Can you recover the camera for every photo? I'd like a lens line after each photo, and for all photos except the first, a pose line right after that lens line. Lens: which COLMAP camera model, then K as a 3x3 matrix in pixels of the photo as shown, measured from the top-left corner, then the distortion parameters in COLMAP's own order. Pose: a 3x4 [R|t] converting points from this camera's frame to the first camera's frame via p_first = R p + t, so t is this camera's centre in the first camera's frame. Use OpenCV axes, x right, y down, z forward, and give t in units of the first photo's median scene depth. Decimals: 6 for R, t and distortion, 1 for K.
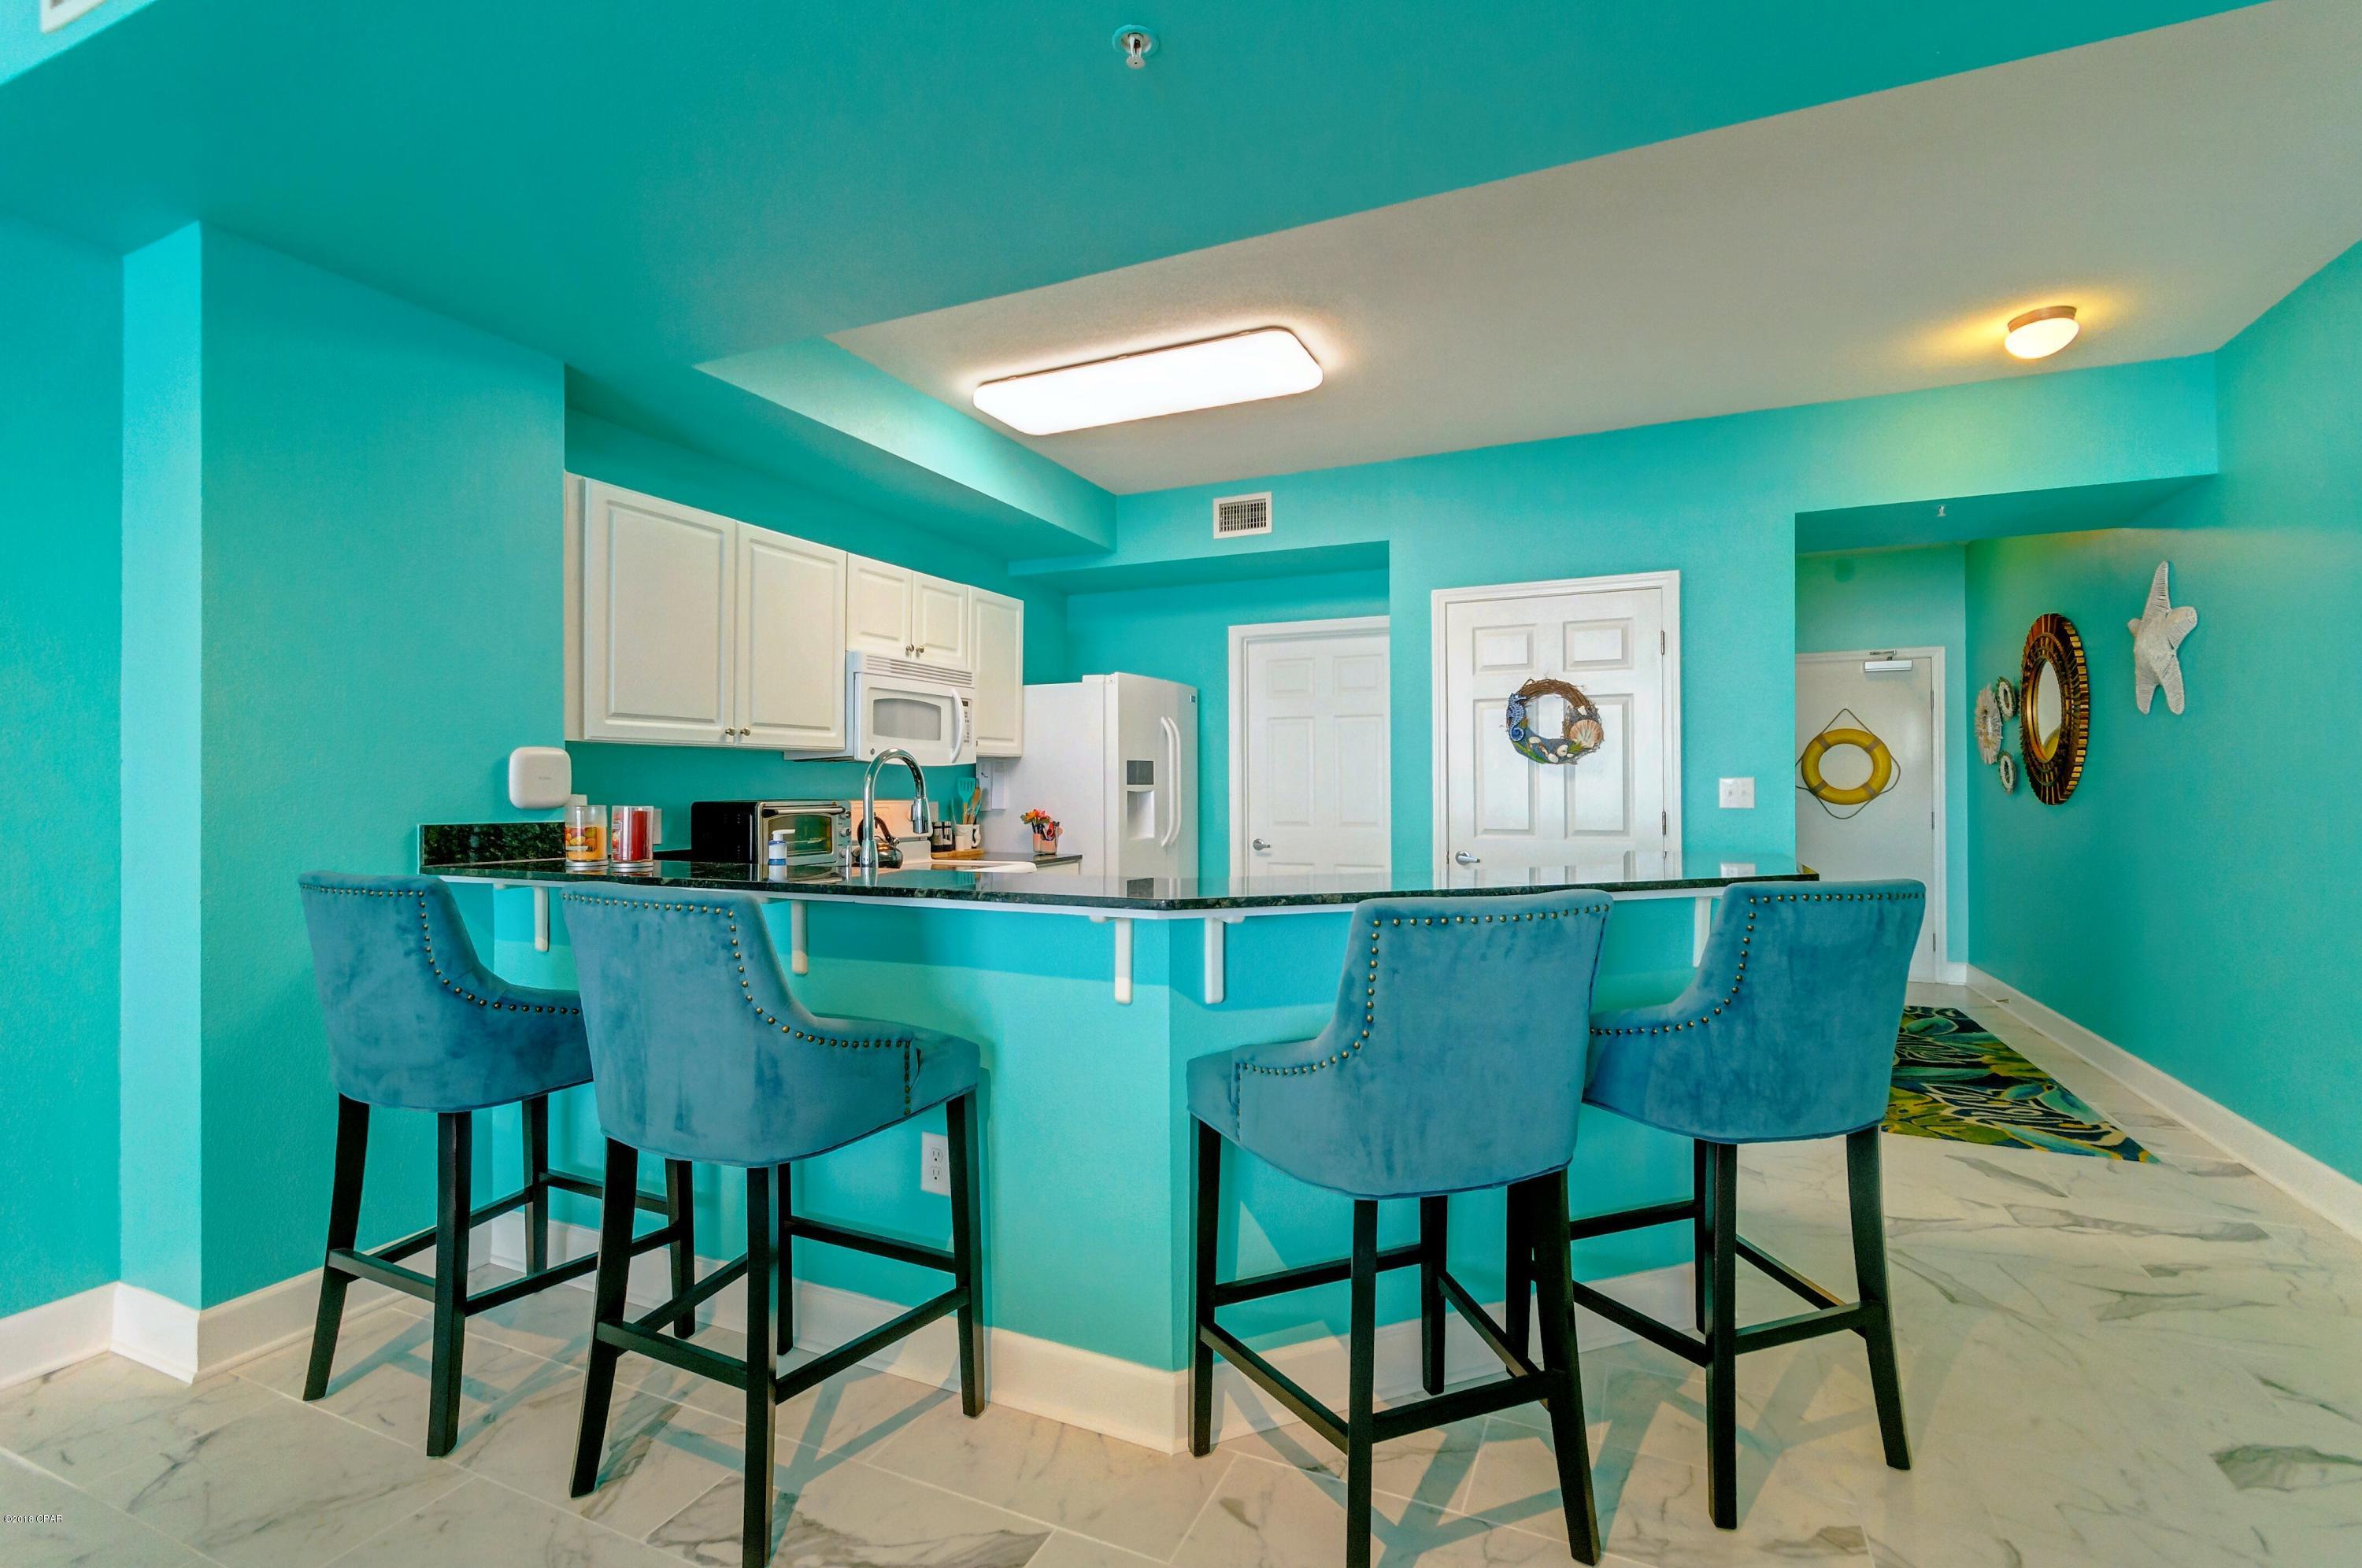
lens RADIAL K [[1042.5, 0, 1173.0], [0, 1042.5, 795.4], [0, 0, 1]] dist [0.000447, 0.000333]
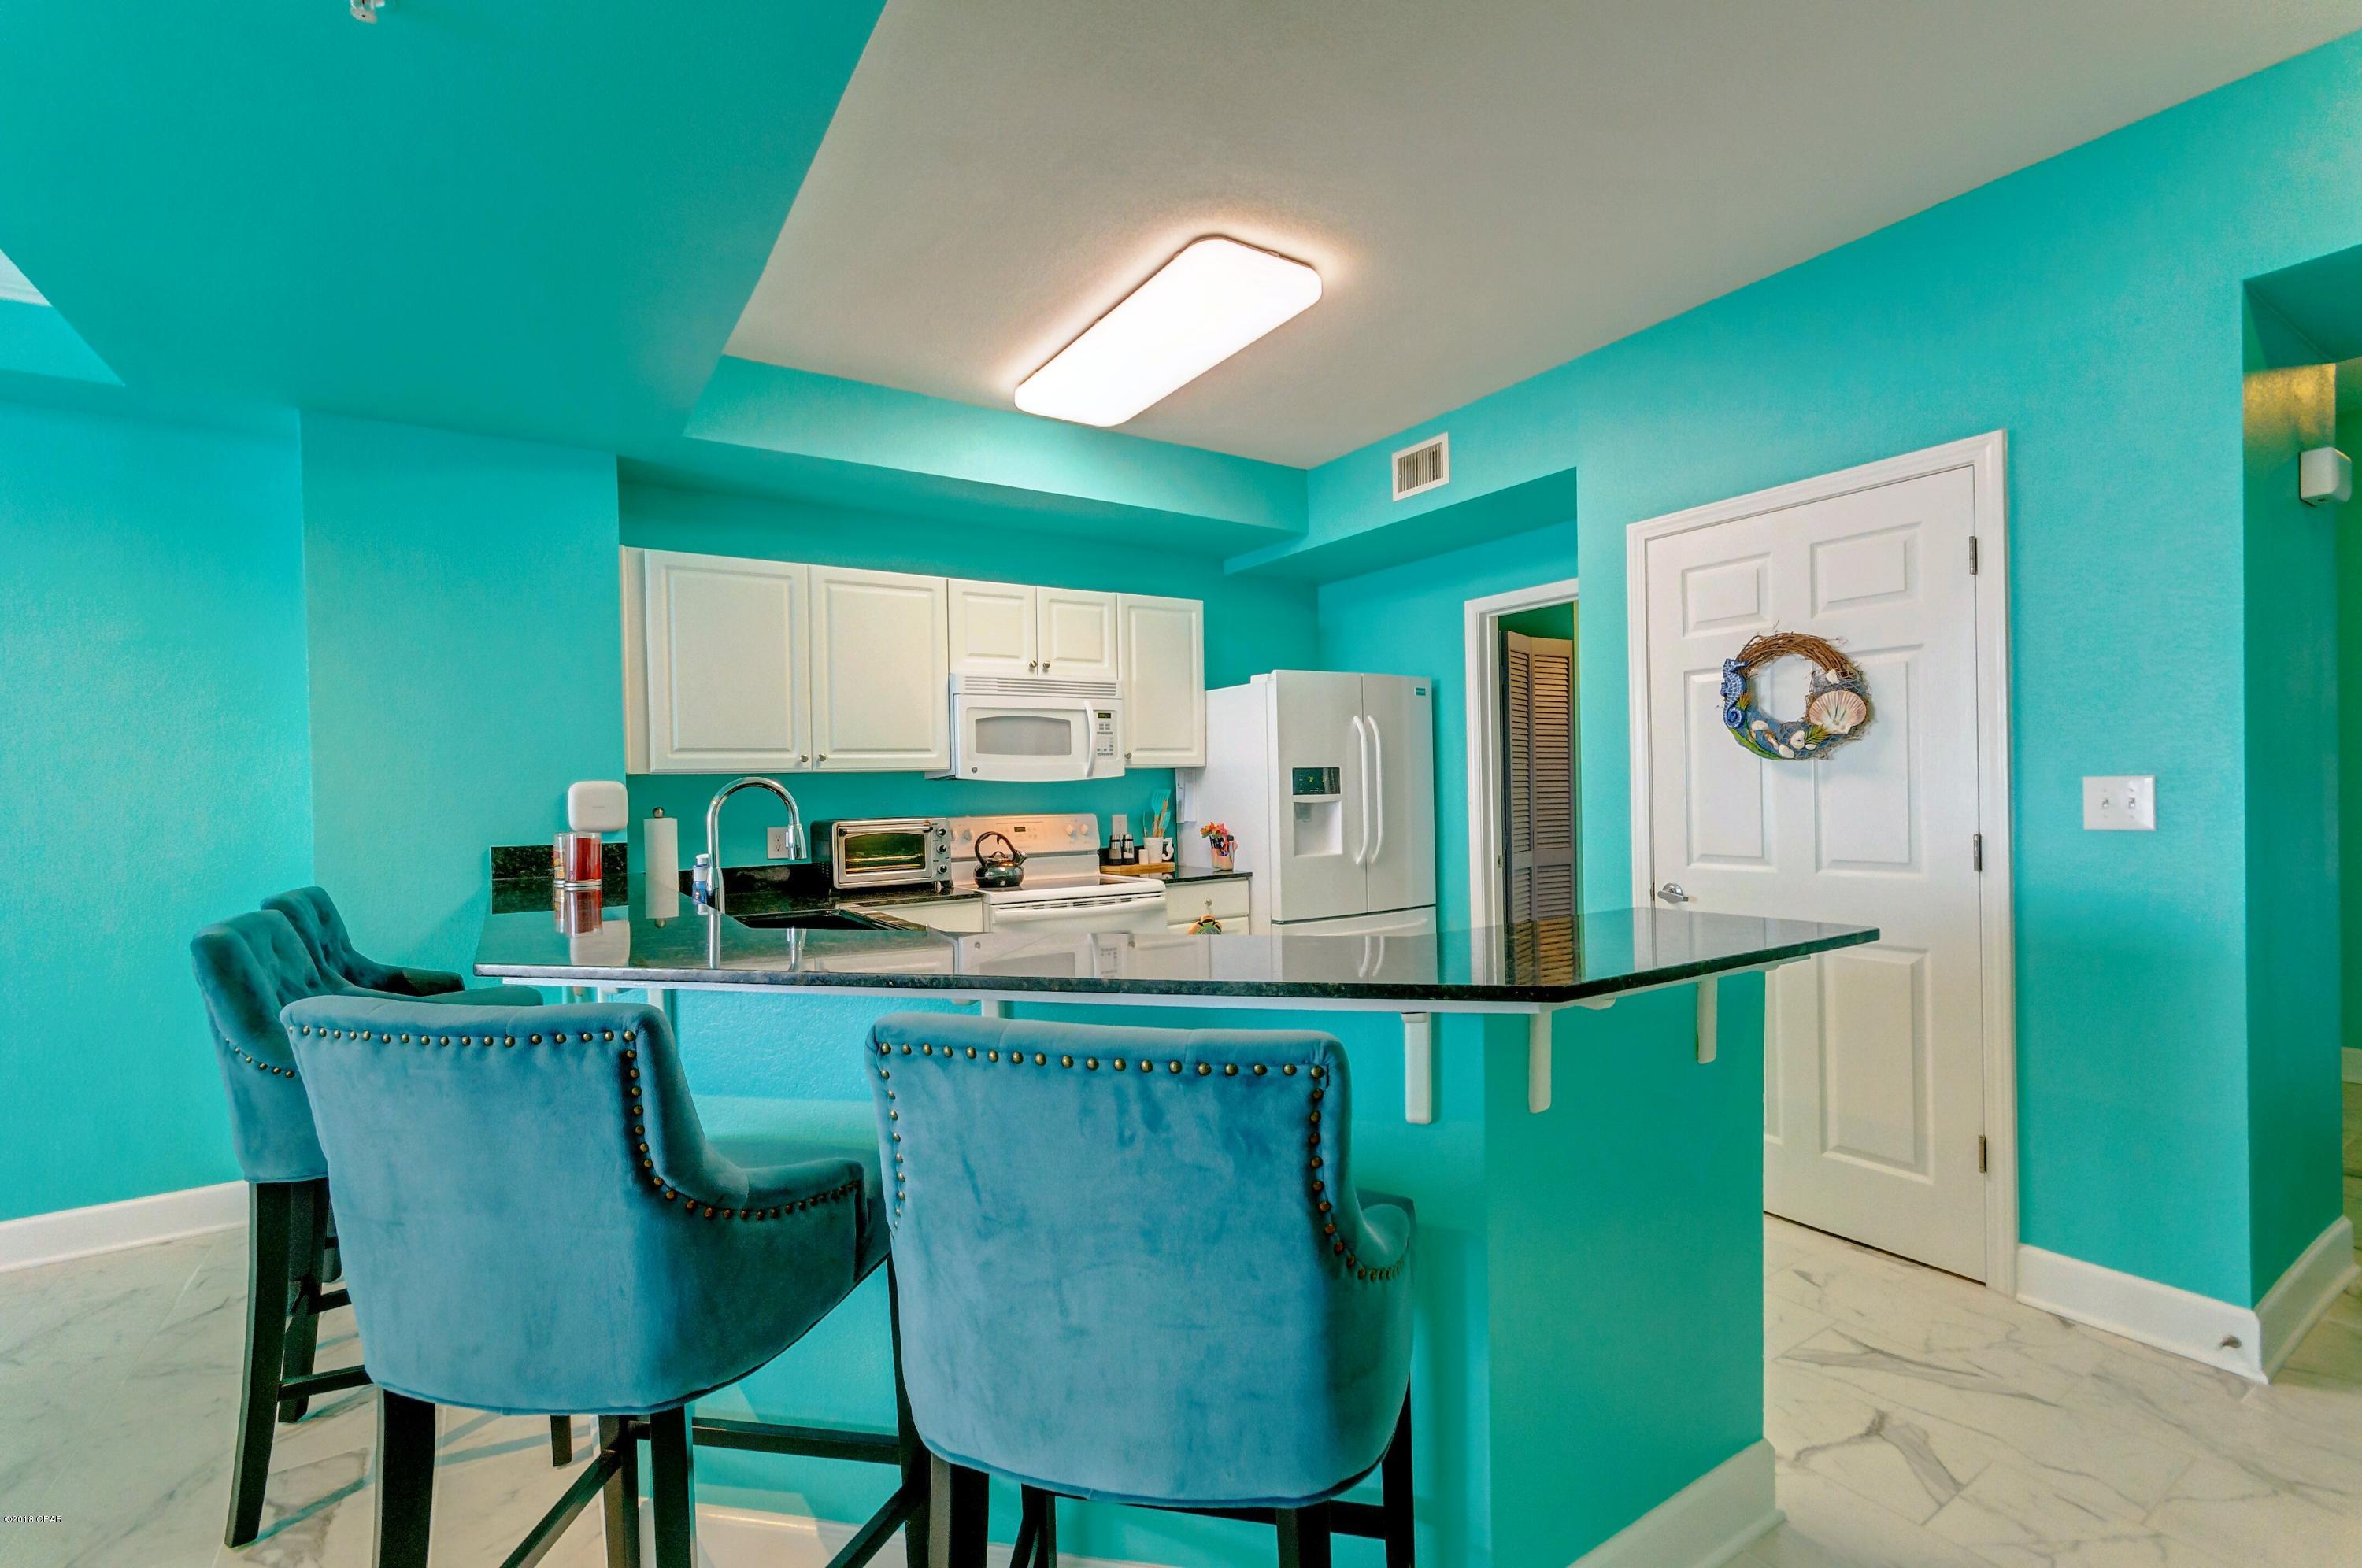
lens RADIAL K [[1010.0, 0, 1173.3], [0, 1010.0, 812.1], [0, 0, 1]] dist [-0.002920, -0.000309]
pose [[0.843267, -0.002954, -0.537486, 0.373298], [0.014115, 0.999762, 0.016652, -0.012953], [0.537309, -0.021629, 0.843108, 0.241457]]
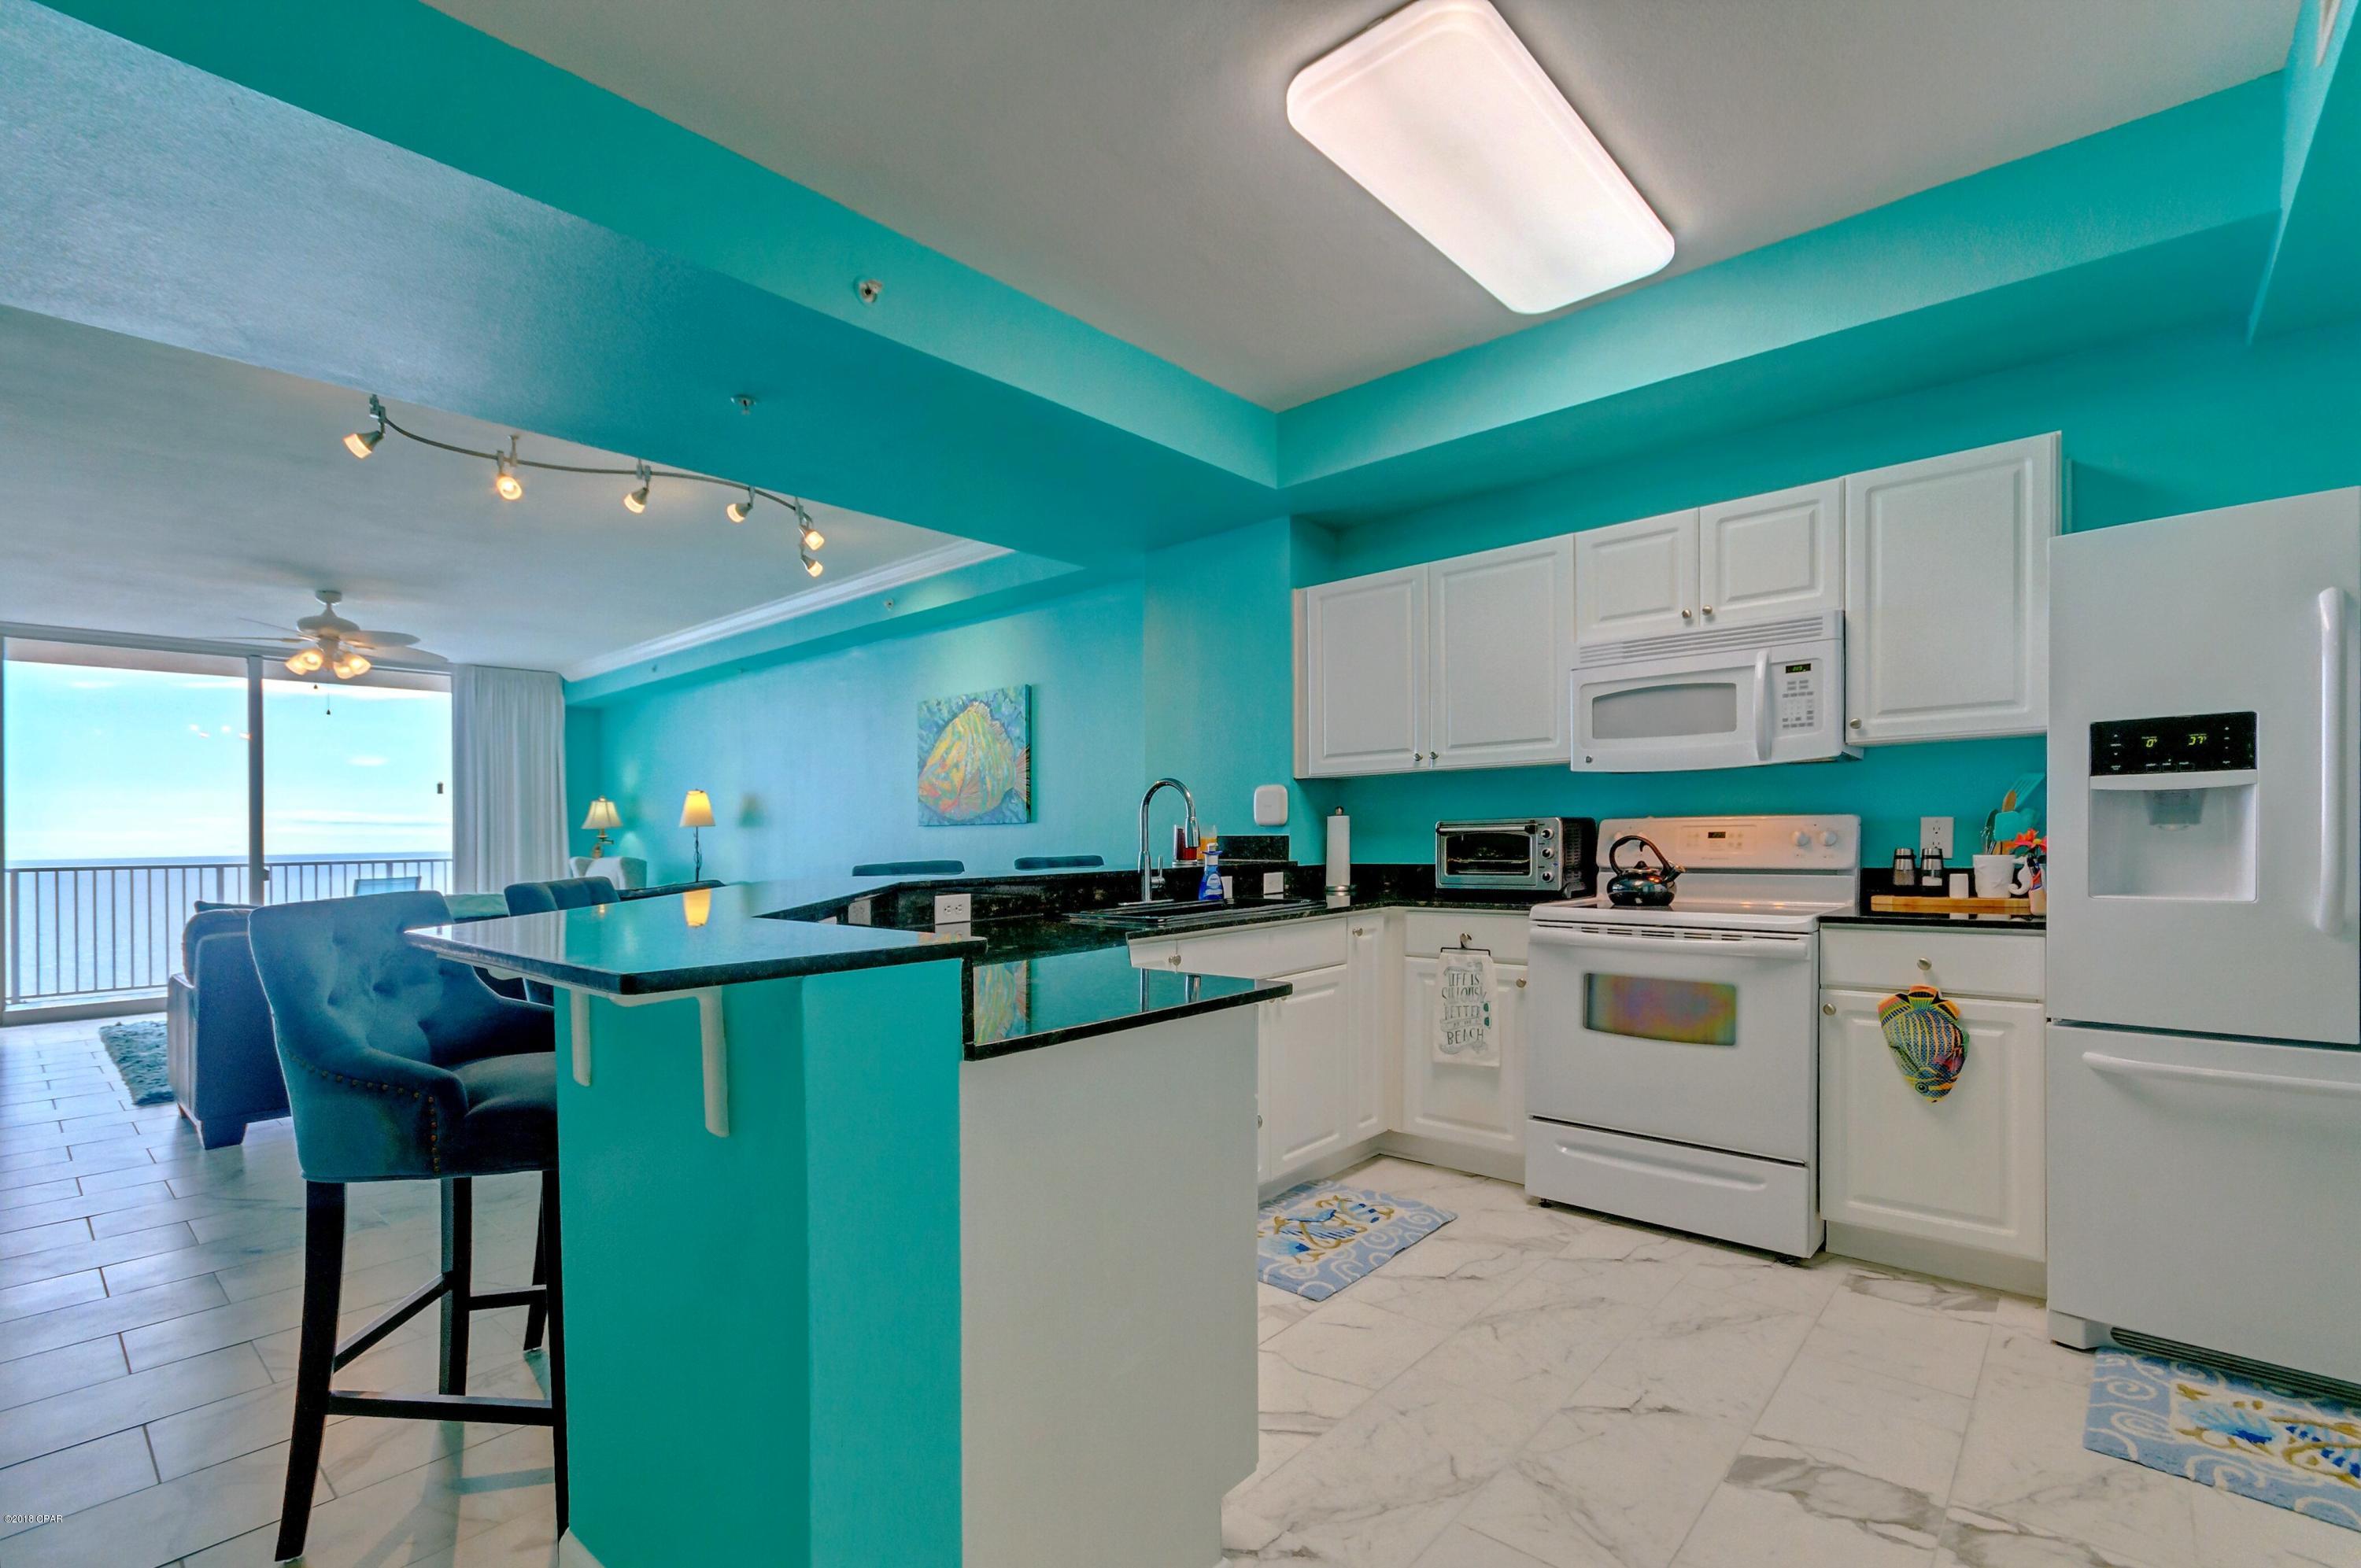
lens RADIAL K [[1062.8, 0, 1175.7], [0, 1062.8, 836.0], [0, 0, 1]] dist [-0.000412, -0.000104]
pose [[-0.287182, 0.008534, -0.957838, 0.575018], [0.010065, 0.999932, 0.005891, 0.010499], [0.957823, -0.007948, -0.287249, 0.840363]]
